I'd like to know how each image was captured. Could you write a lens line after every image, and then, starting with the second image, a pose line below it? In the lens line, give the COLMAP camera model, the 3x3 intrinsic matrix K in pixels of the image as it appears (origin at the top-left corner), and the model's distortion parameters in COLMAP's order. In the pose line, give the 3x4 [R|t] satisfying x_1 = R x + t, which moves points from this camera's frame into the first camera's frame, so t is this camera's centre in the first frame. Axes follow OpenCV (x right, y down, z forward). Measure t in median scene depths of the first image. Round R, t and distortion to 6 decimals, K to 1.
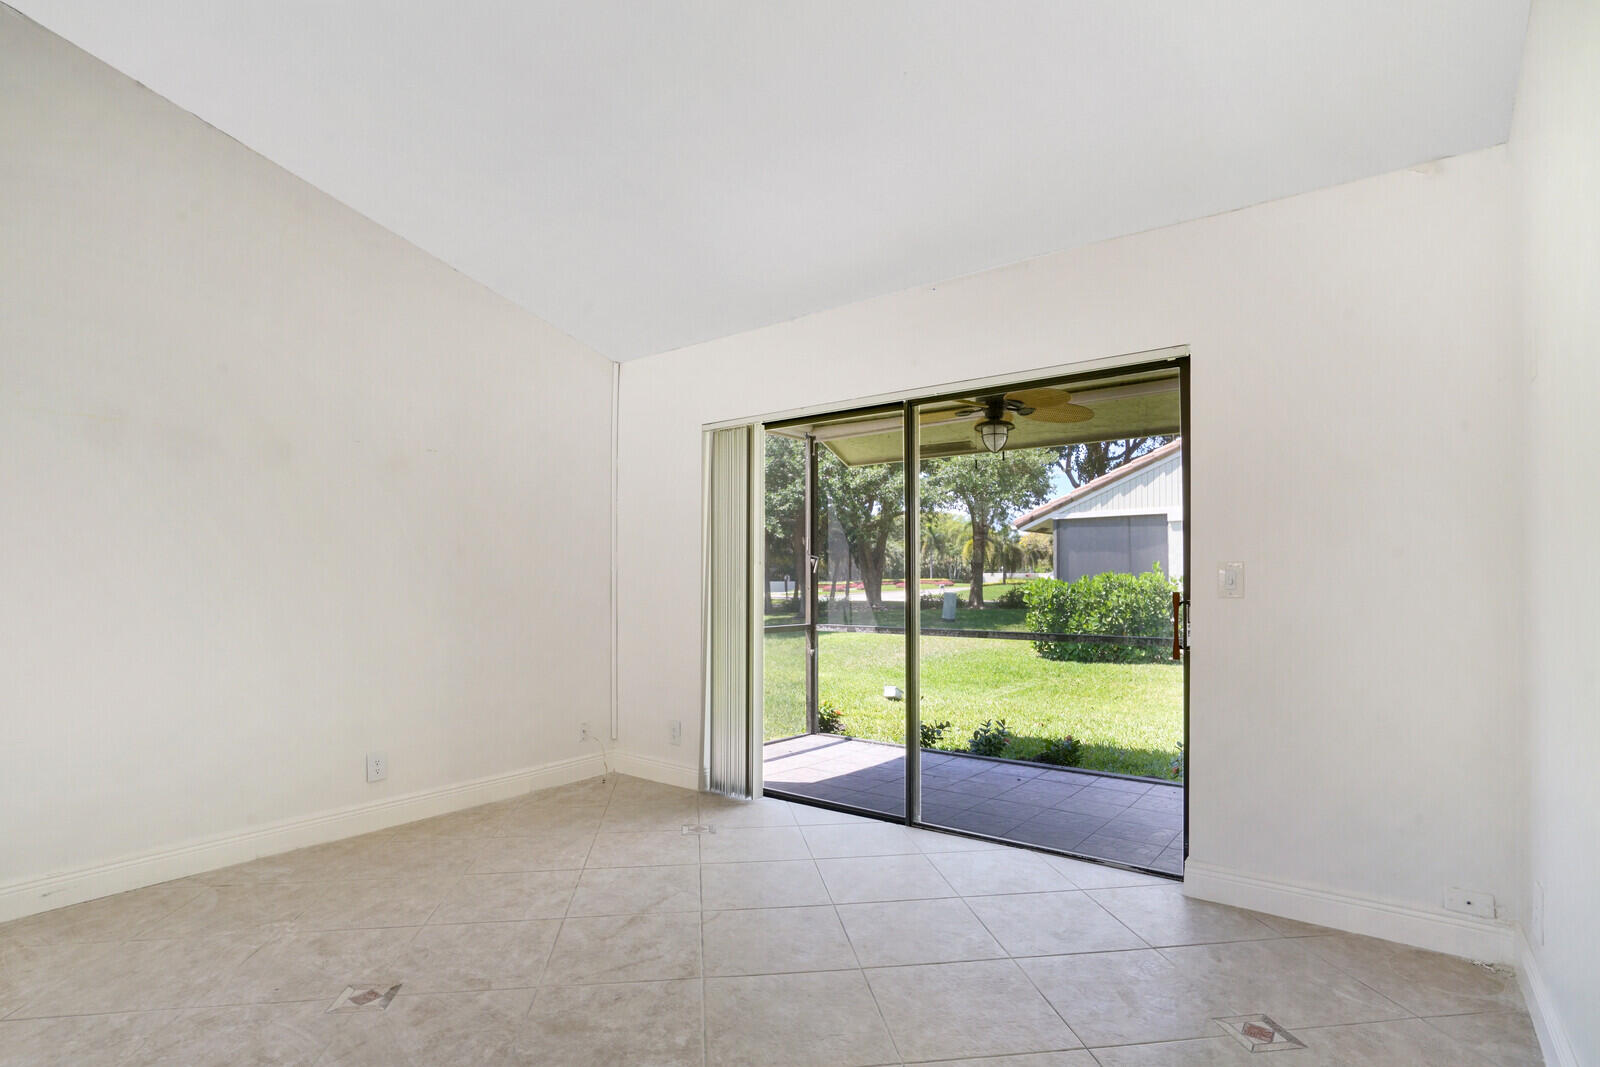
lens RADIAL K [[789.0, 0, 793.2], [0, 789.0, 570.1], [0, 0, 1]] dist [-0.036377, 0.000834]
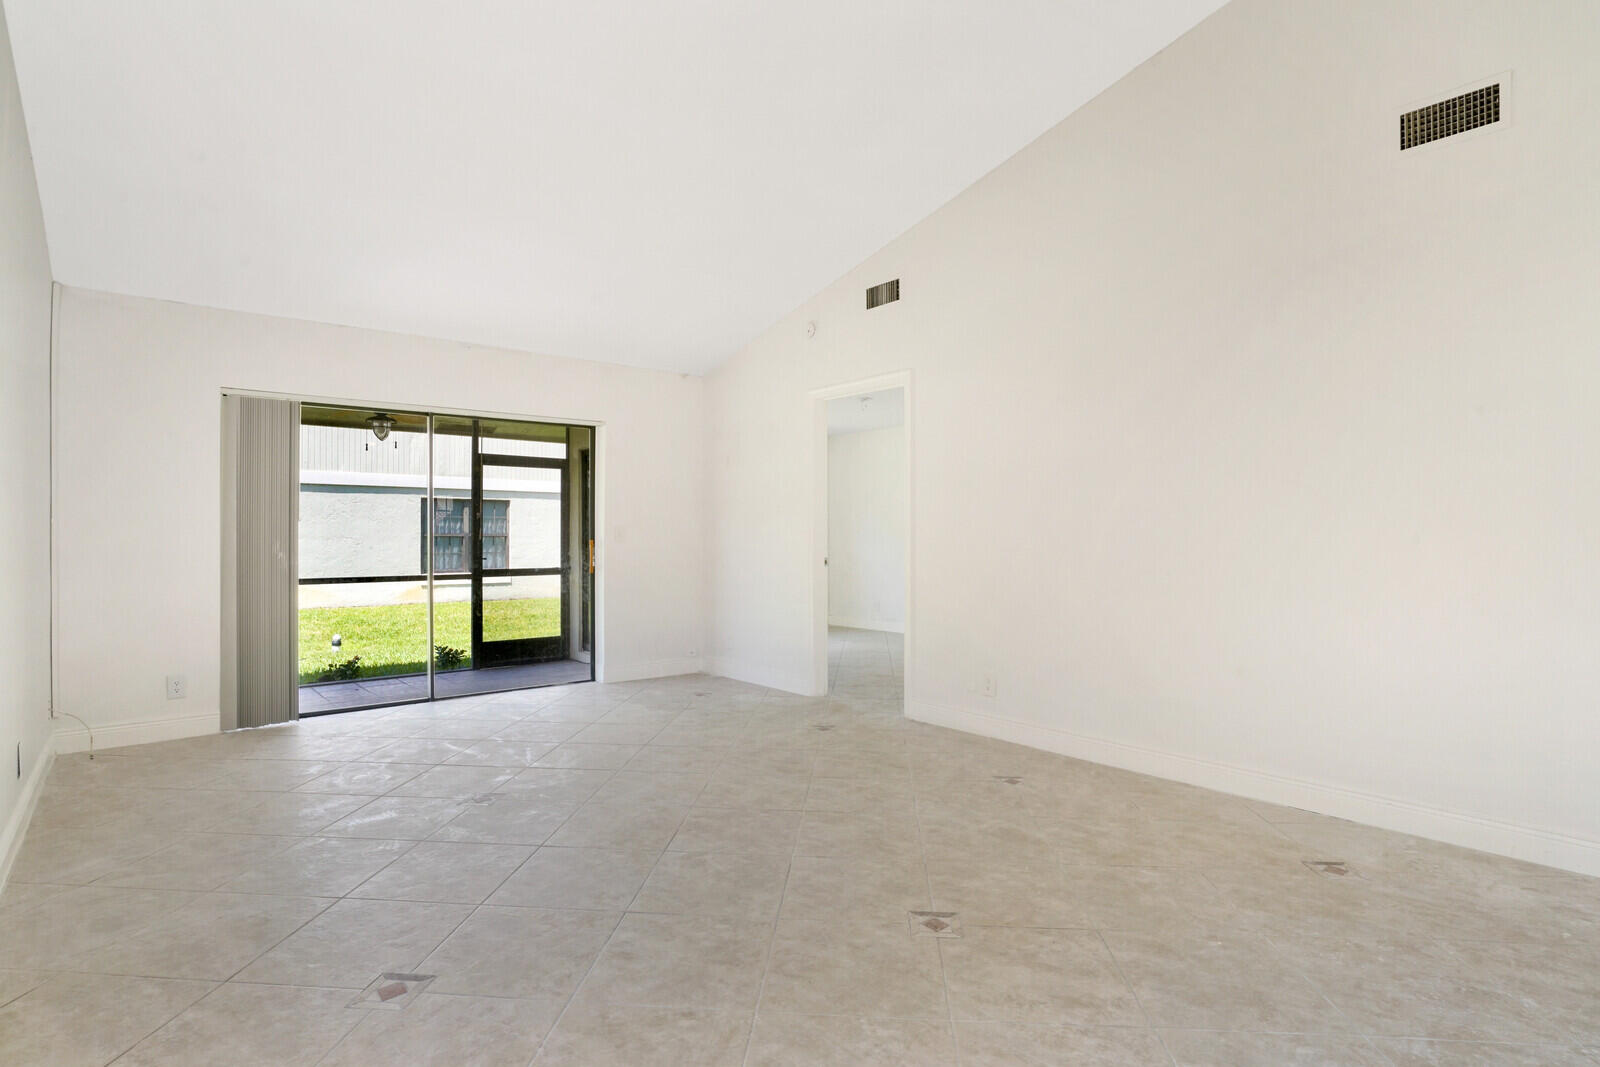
lens RADIAL K [[799.1, 0, 796.9], [0, 799.1, 534.9], [0, 0, 1]] dist [-0.053359, 0.021416]
pose [[0.215022, 0.000050, 0.976609, -0.850132], [-0.007842, 0.999968, 0.001675, 0.004285], [-0.976578, -0.008018, 0.215015, 0.016085]]
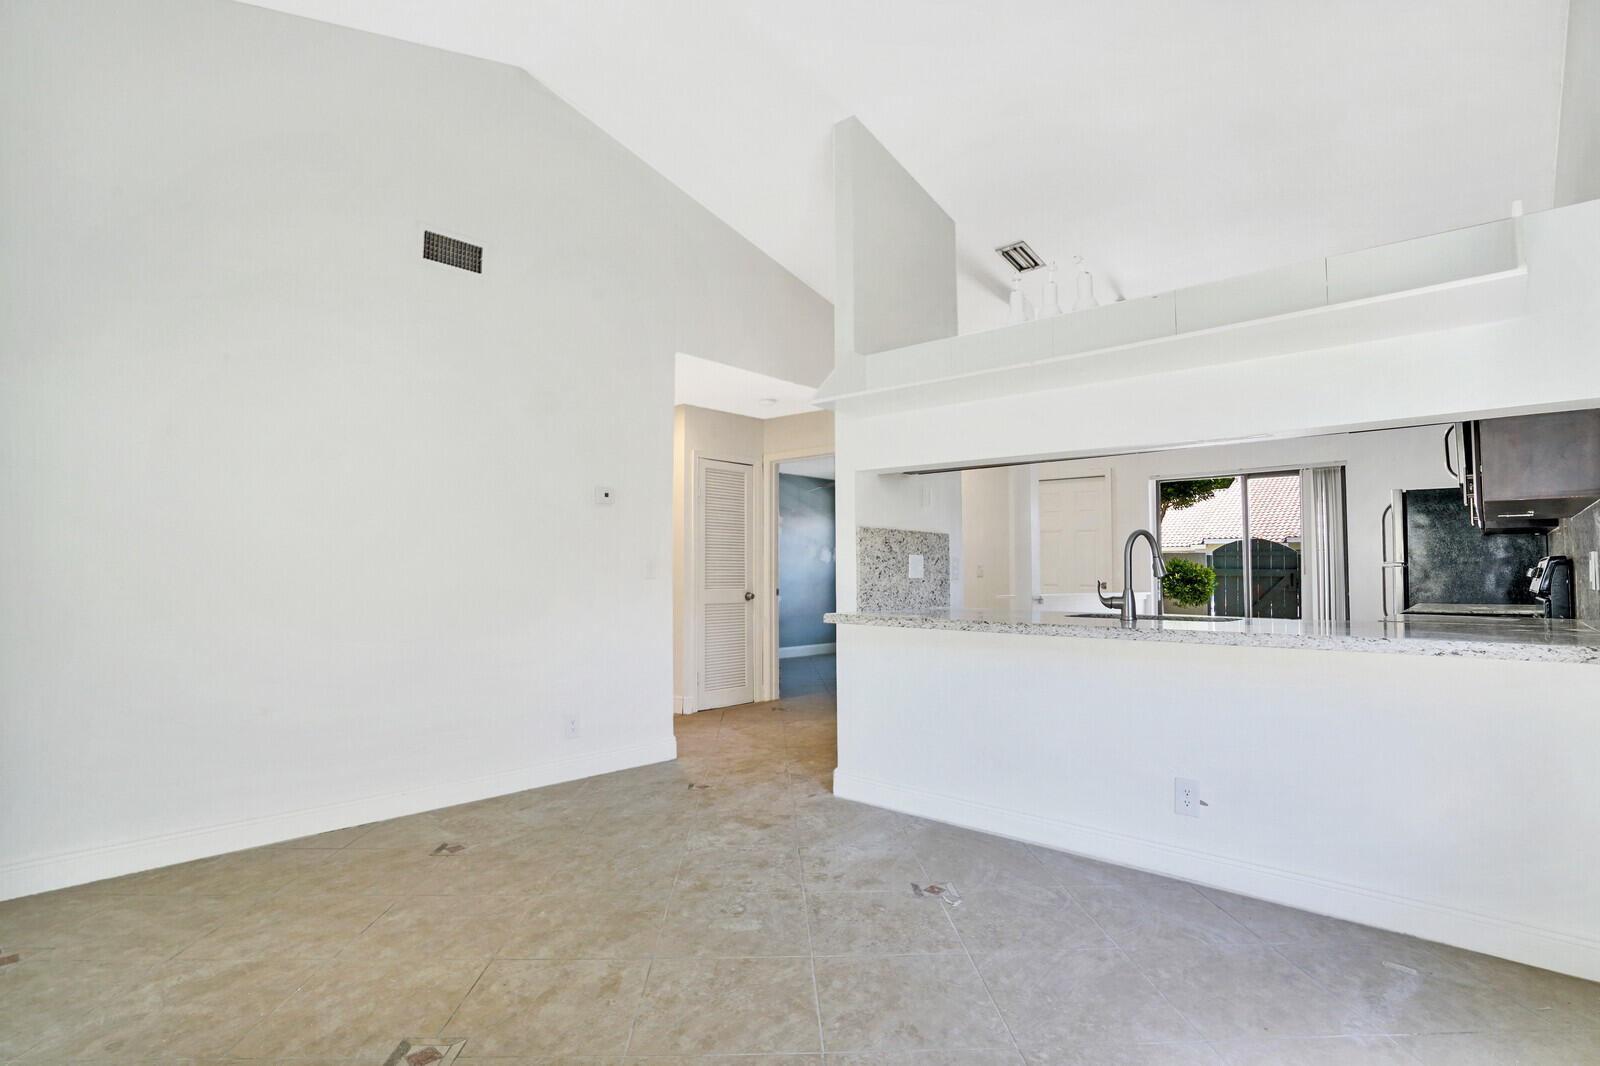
lens RADIAL K [[781.3, 0, 796.0], [0, 781.3, 545.2], [0, 0, 1]] dist [-0.035689, 0.000663]
pose [[-0.996207, 0.001815, 0.087000, -0.581998], [-0.001967, 0.999057, -0.043363, 0.010986], [-0.086996, -0.043369, -0.995264, 0.384418]]
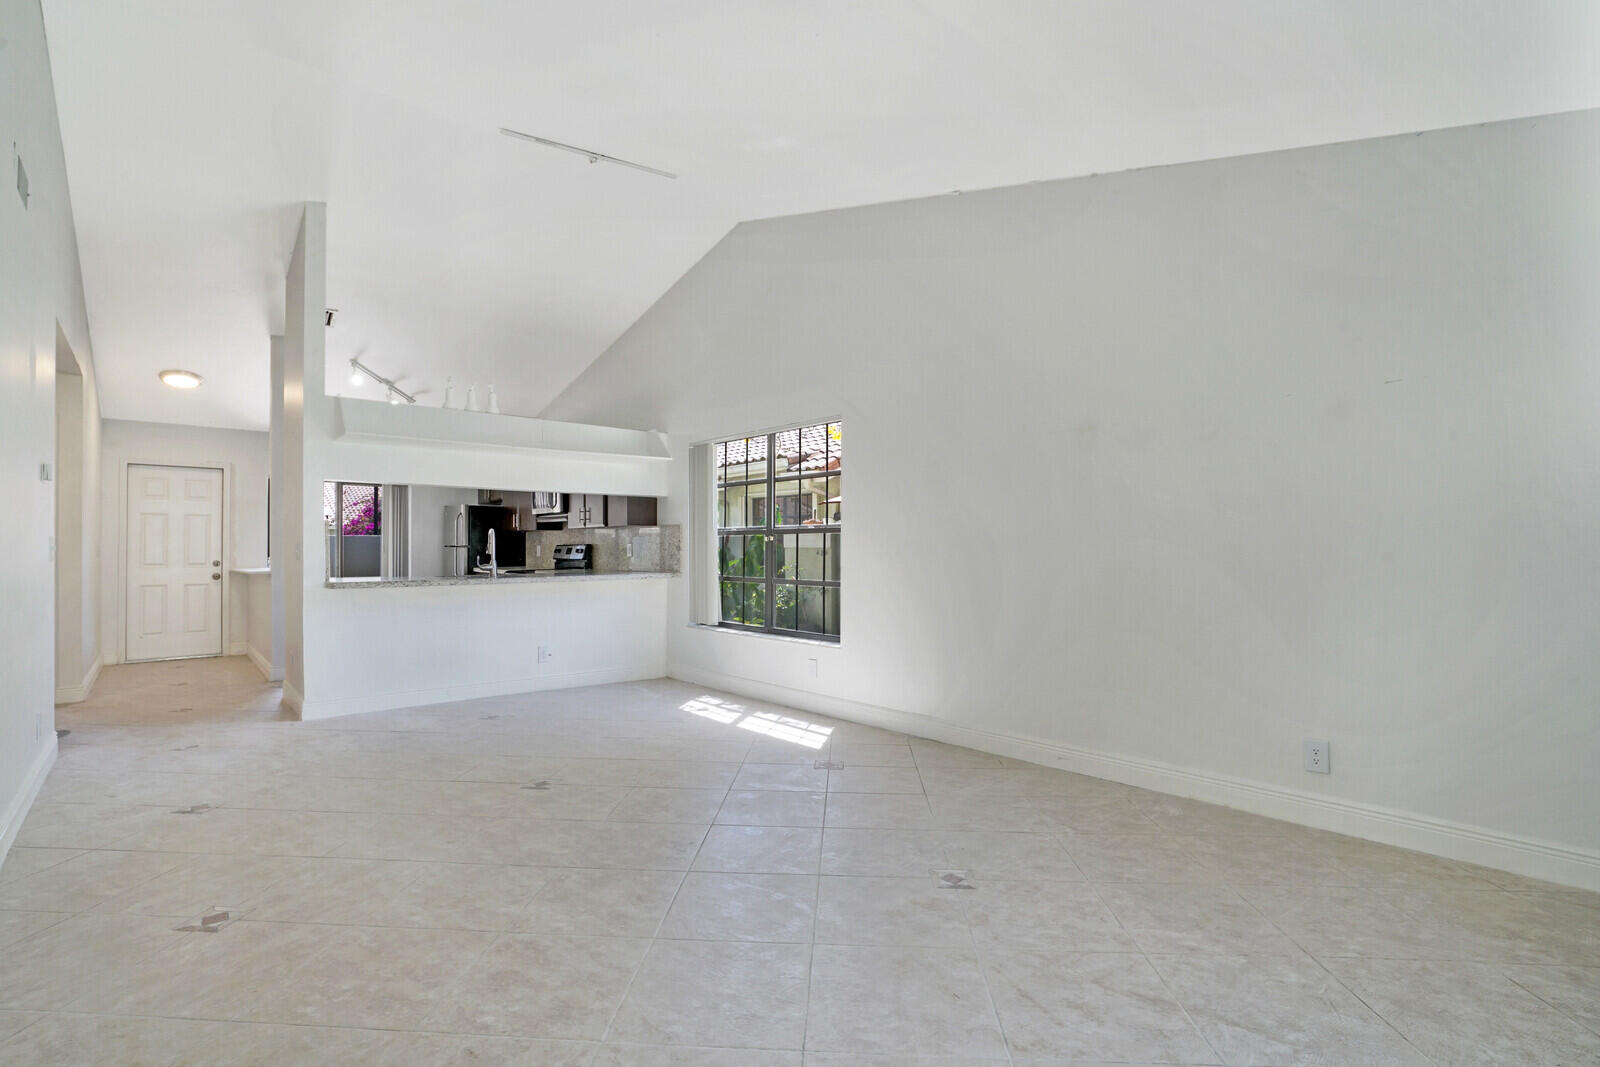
lens RADIAL K [[745.9, 0, 797.2], [0, 745.9, 534.3], [0, 0, 1]] dist [-0.055109, 0.018572]
pose [[-0.193184, -0.016704, -0.981020, 0.291160], [0.012133, 0.999738, -0.019412, 0.006121], [0.981088, -0.015653, -0.192931, 0.426069]]
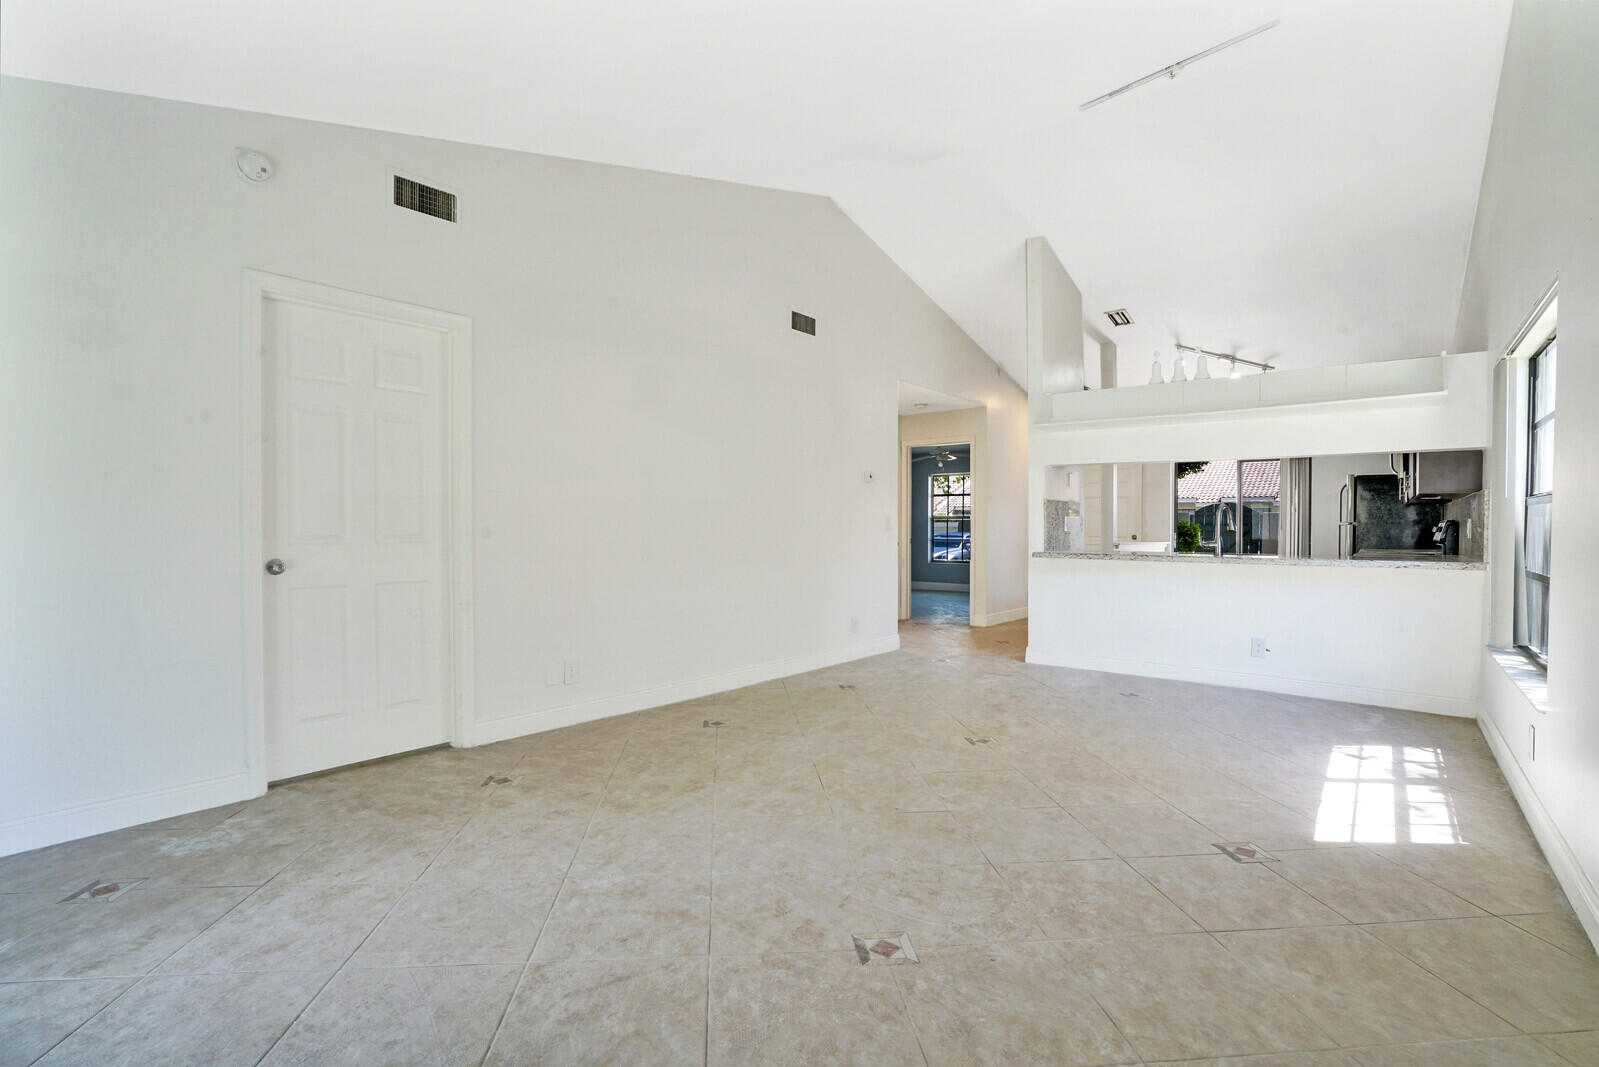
lens RADIAL K [[745.4, 0, 796.7], [0, 745.4, 534.3], [0, 0, 1]] dist [-0.055109, 0.018572]
pose [[-0.999550, -0.004958, 0.029573, -0.201405], [-0.004864, 0.999983, 0.003271, 0.013684], [-0.029589, 0.003126, -0.999557, 0.825849]]
